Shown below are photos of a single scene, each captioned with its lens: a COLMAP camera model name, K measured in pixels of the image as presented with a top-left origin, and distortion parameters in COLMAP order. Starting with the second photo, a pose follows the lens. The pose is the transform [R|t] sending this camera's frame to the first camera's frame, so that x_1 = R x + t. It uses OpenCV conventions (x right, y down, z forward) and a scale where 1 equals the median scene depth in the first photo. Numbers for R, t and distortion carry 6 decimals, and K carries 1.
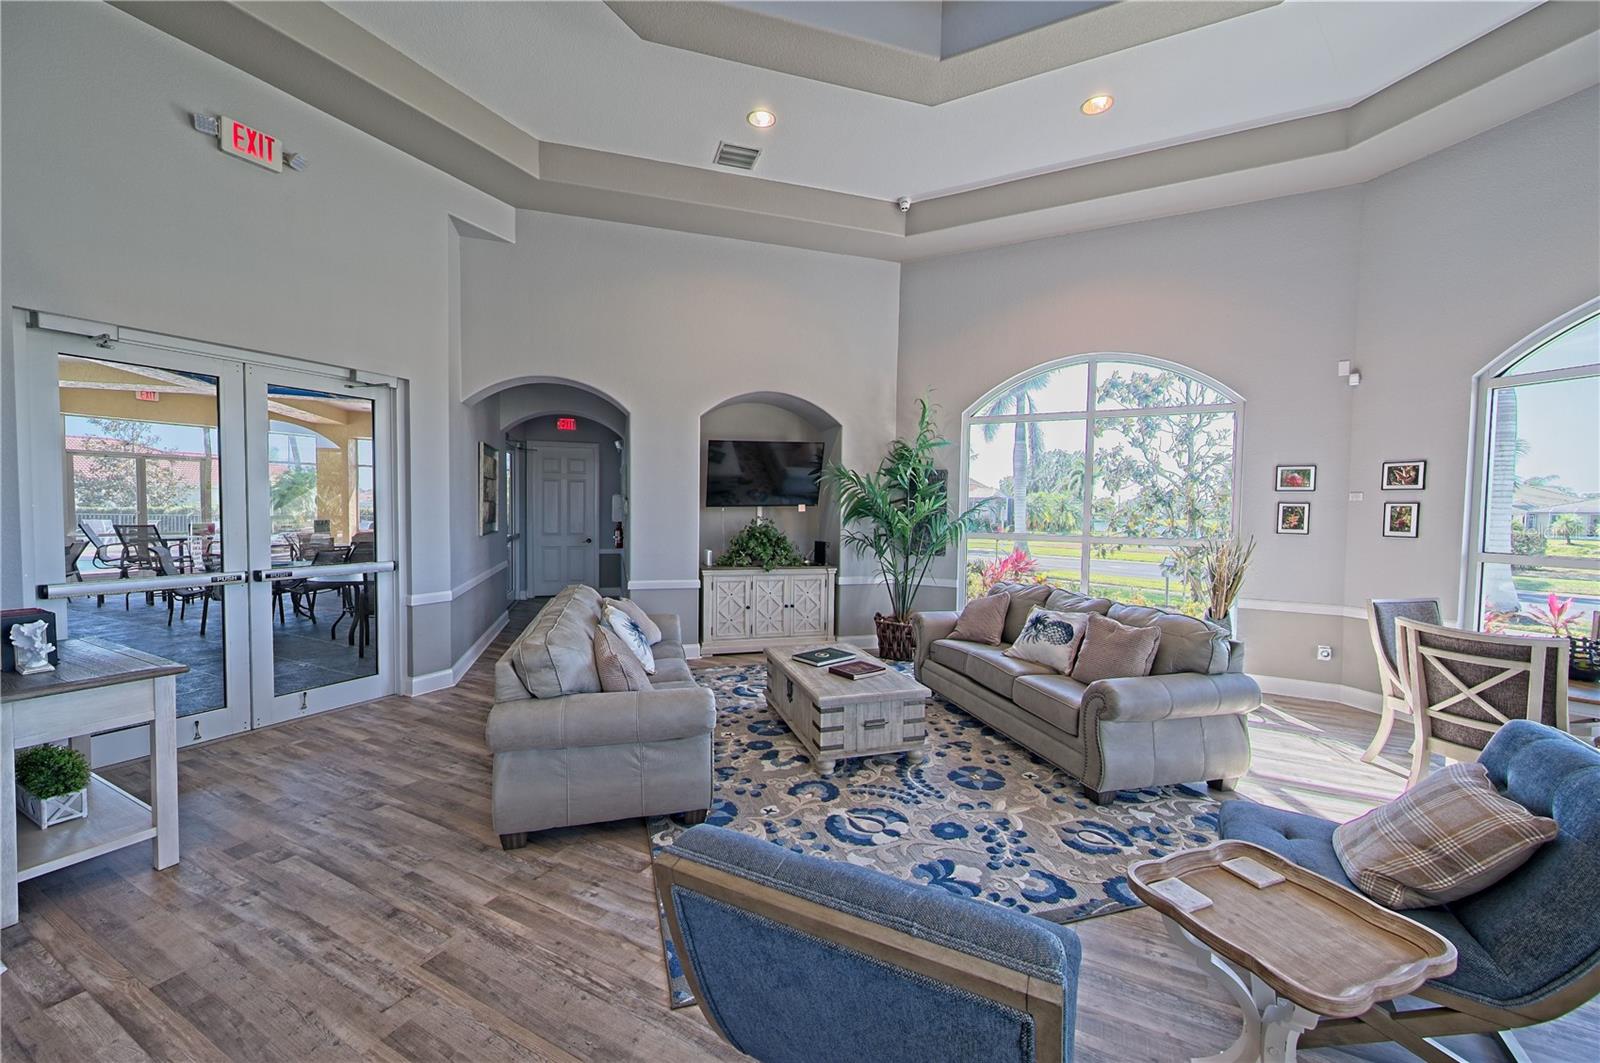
lens RADIAL K [[626.4, 0, 799.2], [0, 626.4, 528.7], [0, 0, 1]] dist [0.006758, -0.000788]
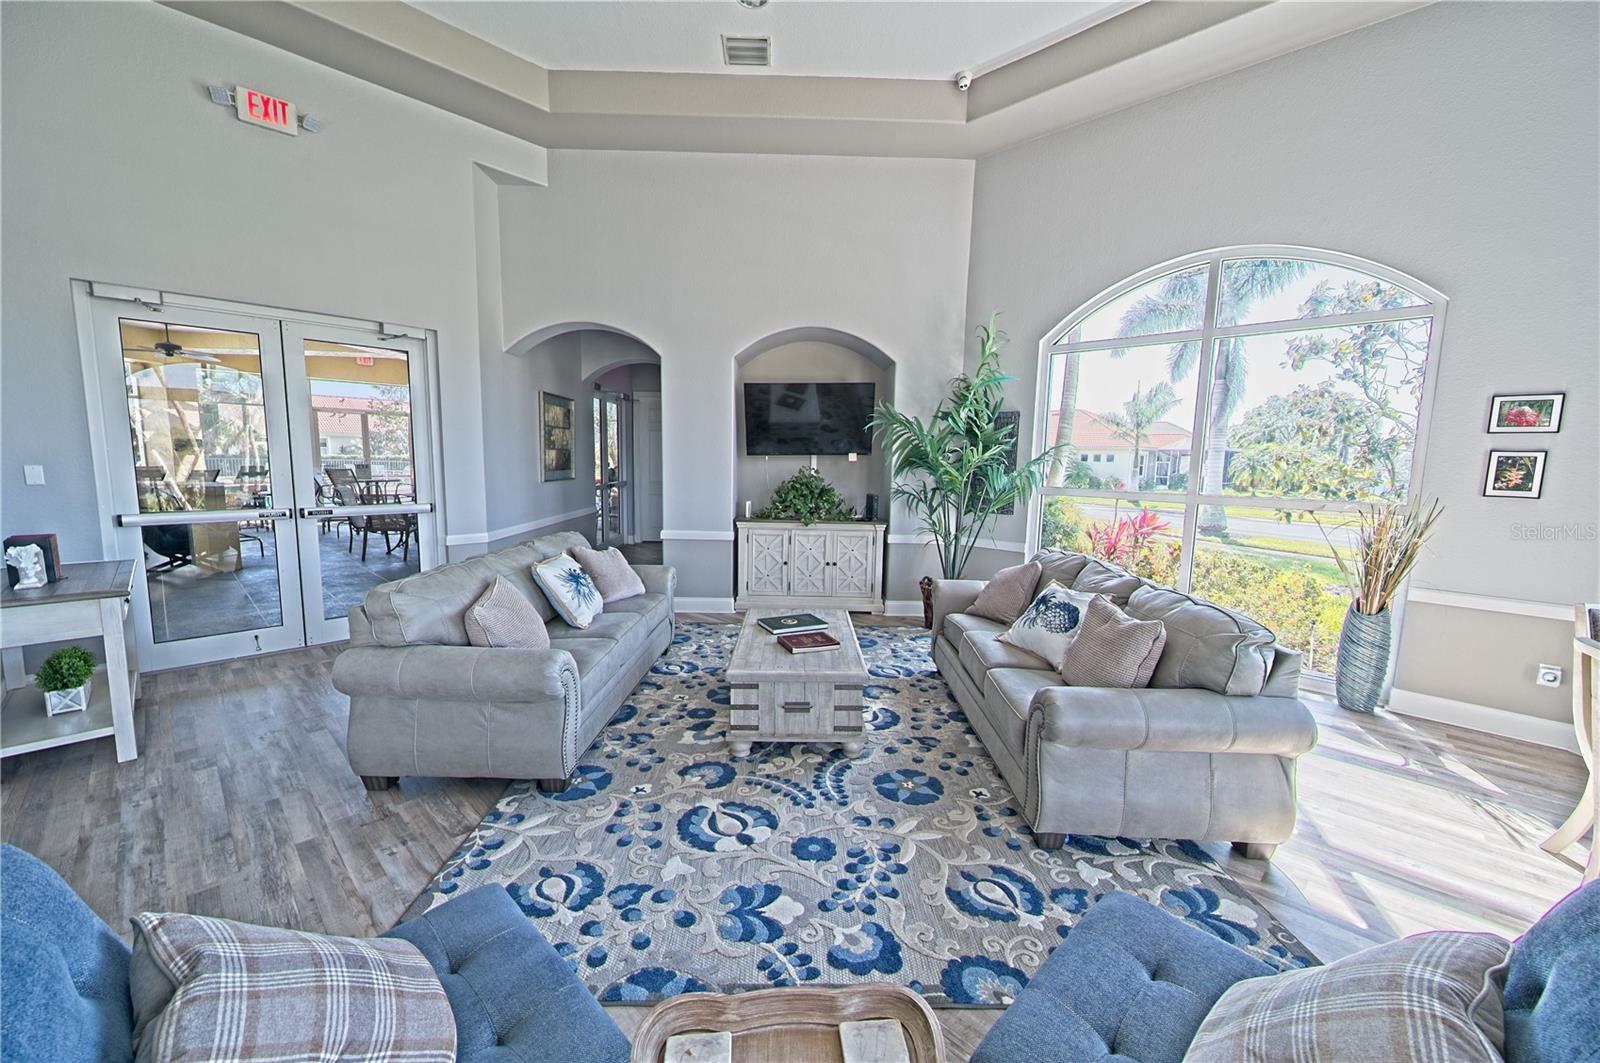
lens RADIAL K [[626.4, 0, 801.5], [0, 626.4, 529.2], [0, 0, 1]] dist [0.006758, -0.000788]
pose [[0.958600, 0.037199, -0.282316, 0.314916], [-0.015381, 0.996747, 0.079107, 0.000702], [0.284341, -0.071490, 0.956054, 0.173813]]
